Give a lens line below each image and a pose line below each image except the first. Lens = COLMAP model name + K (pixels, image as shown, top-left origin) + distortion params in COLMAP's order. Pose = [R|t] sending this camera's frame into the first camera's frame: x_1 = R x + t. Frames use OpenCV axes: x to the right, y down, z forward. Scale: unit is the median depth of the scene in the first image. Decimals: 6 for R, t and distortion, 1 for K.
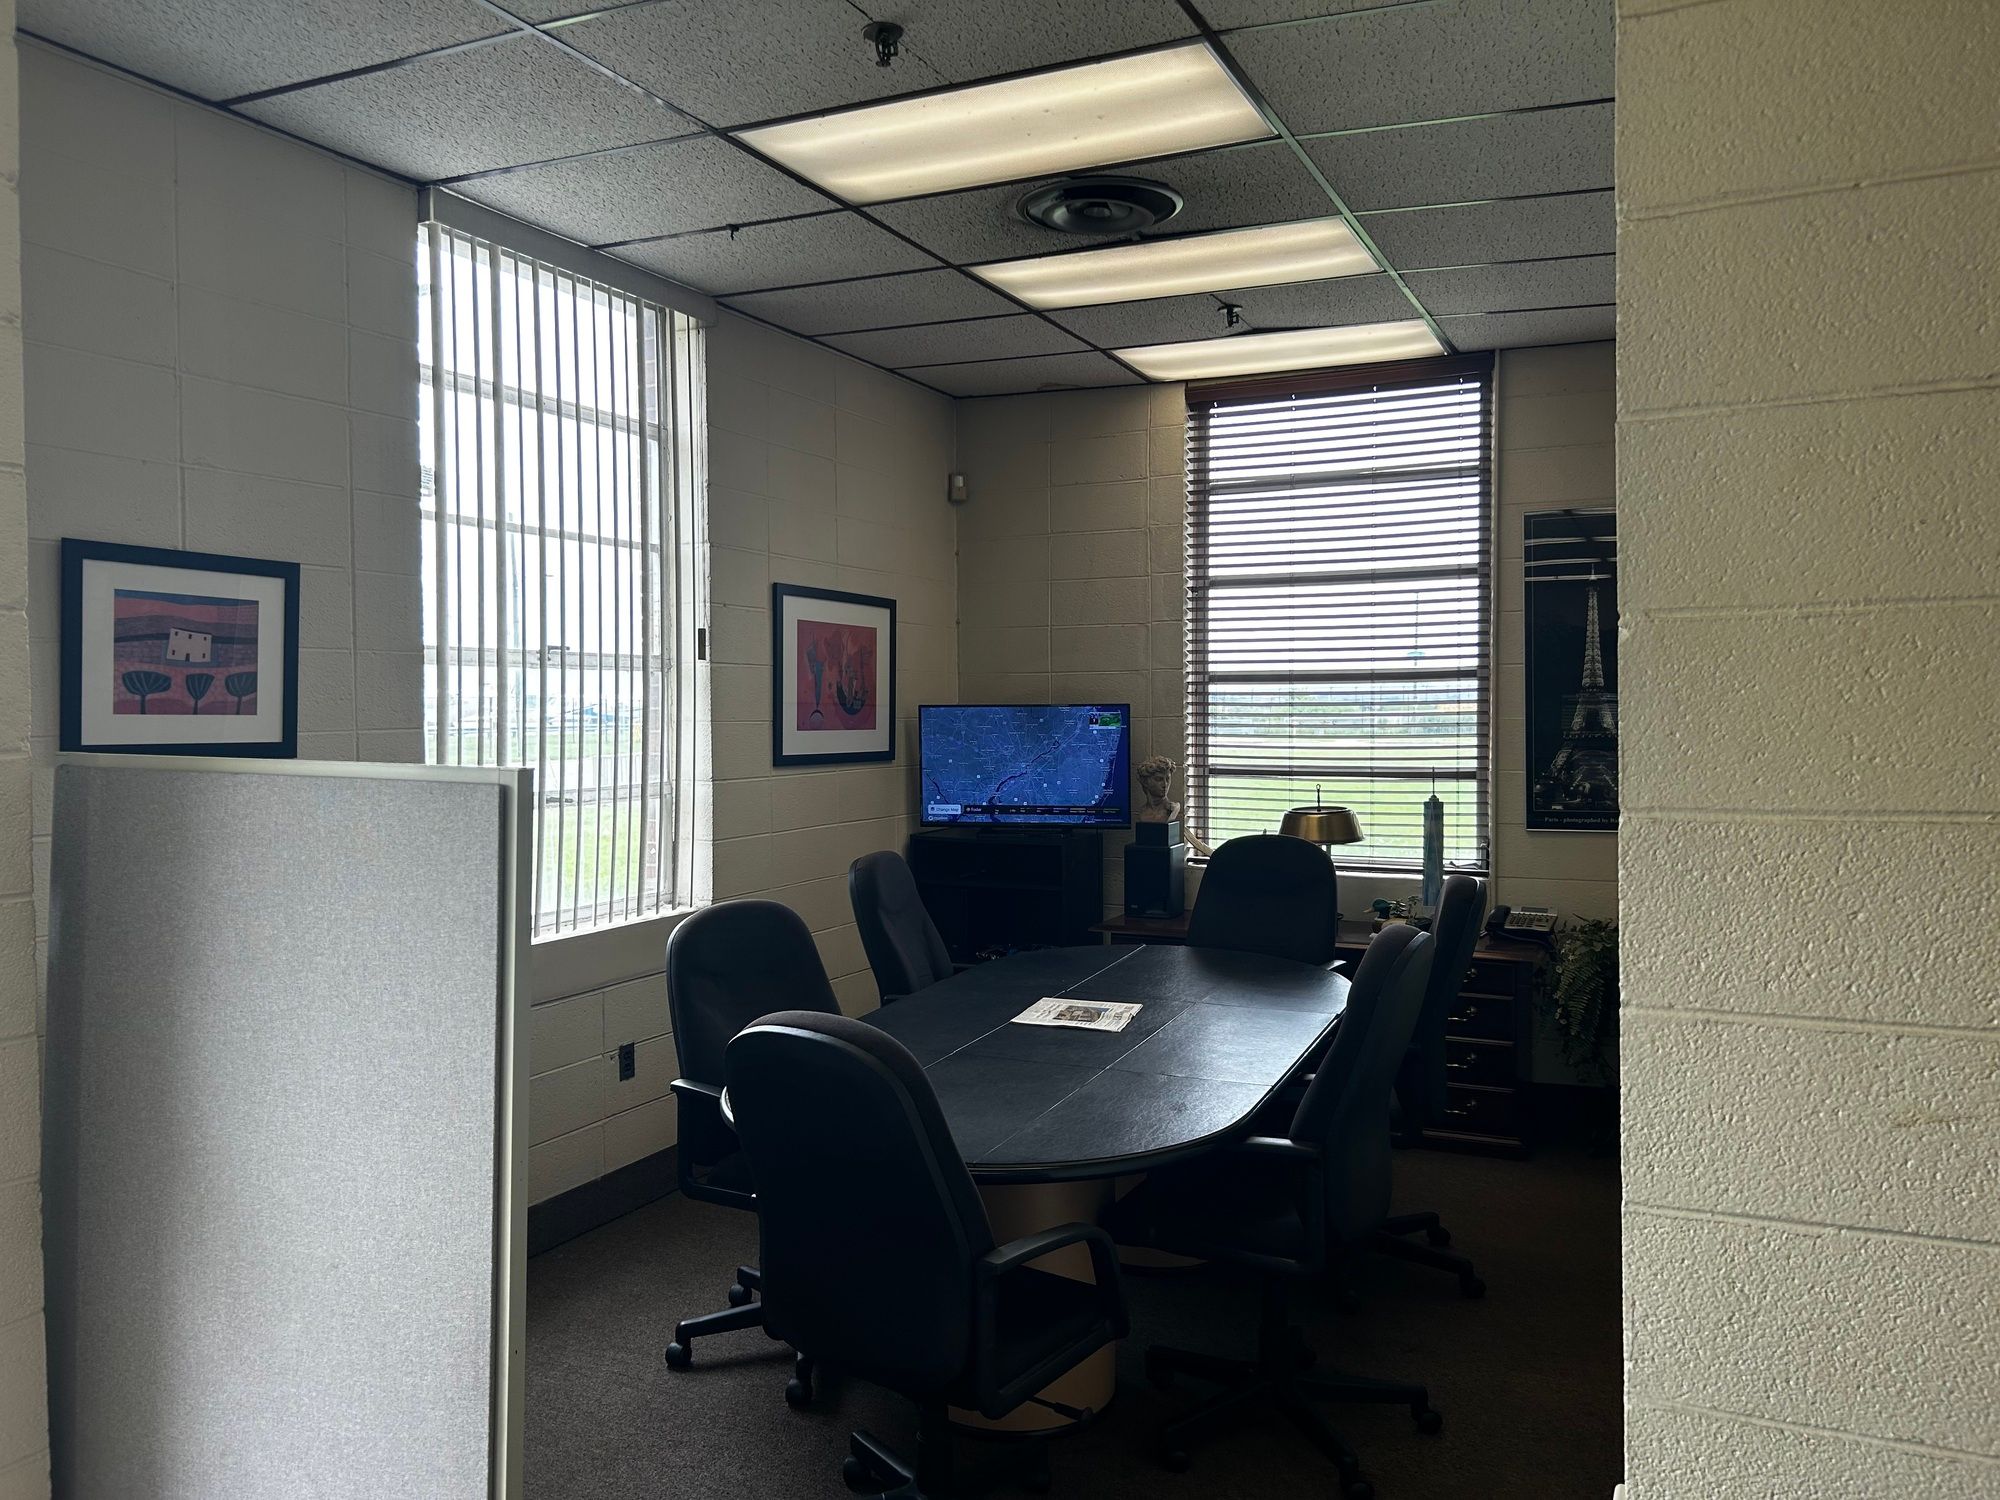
lens RADIAL K [[1530.2, 0, 1002.9], [0, 1530.2, 743.0], [0, 0, 1]] dist [-0.003763, -0.010151]
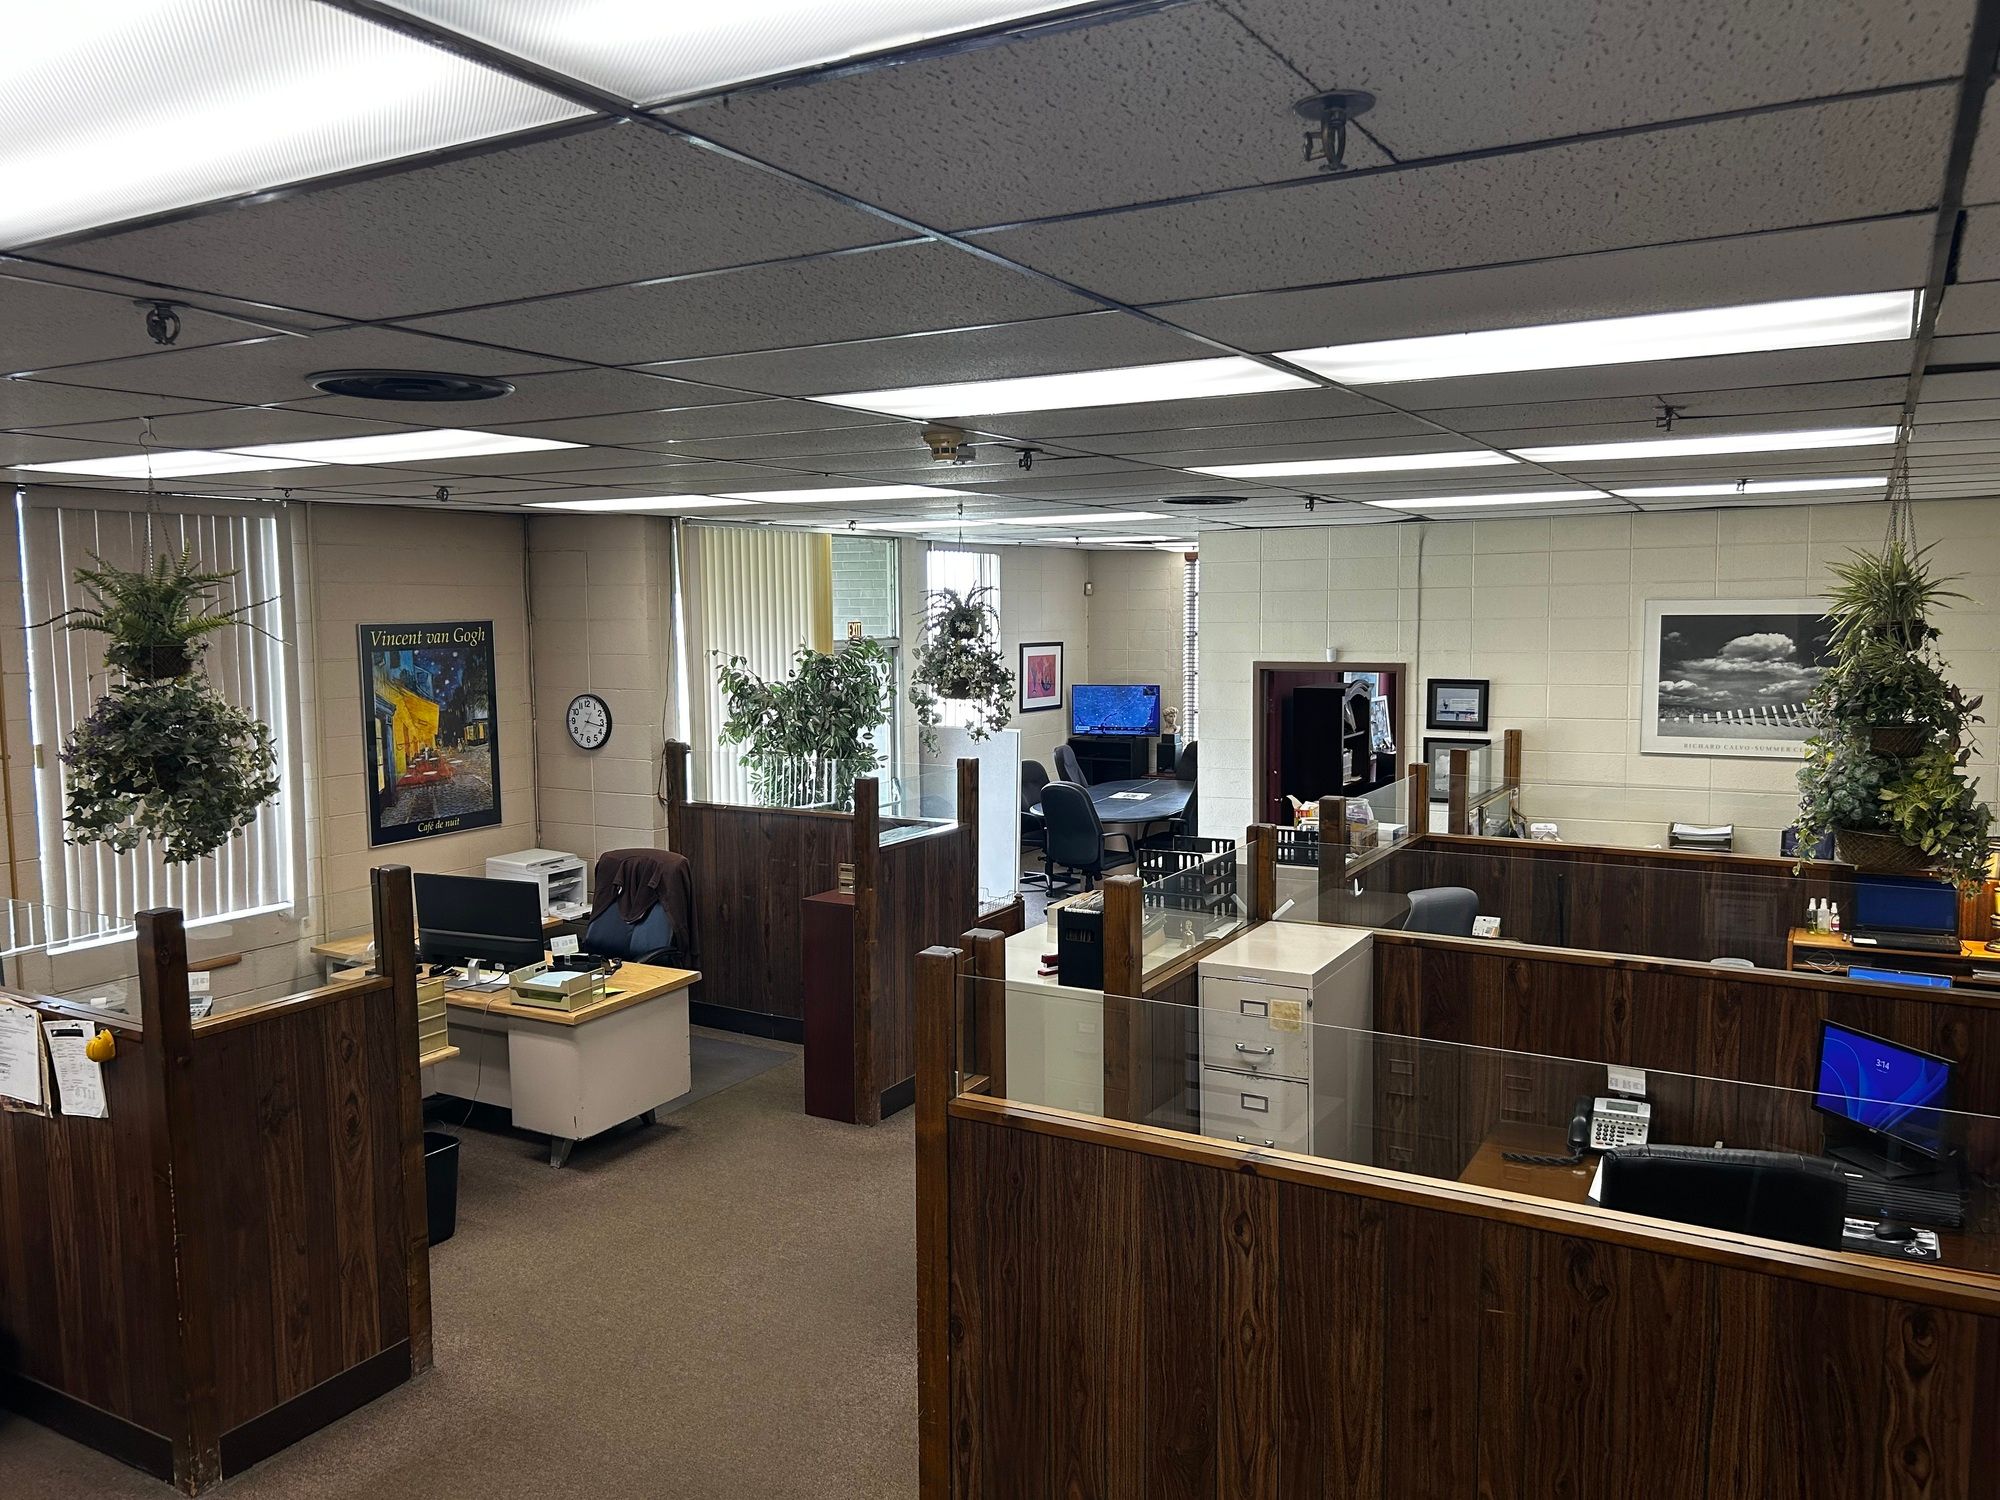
lens RADIAL K [[1530.2, 0, 997.9], [0, 1530.2, 749.5], [0, 0, 1]] dist [-0.003763, -0.010151]
pose [[0.997744, 0.007783, -0.066674, -0.010918], [-0.002508, 0.996884, 0.078843, -0.119921], [0.067080, -0.078498, 0.994655, -1.499720]]
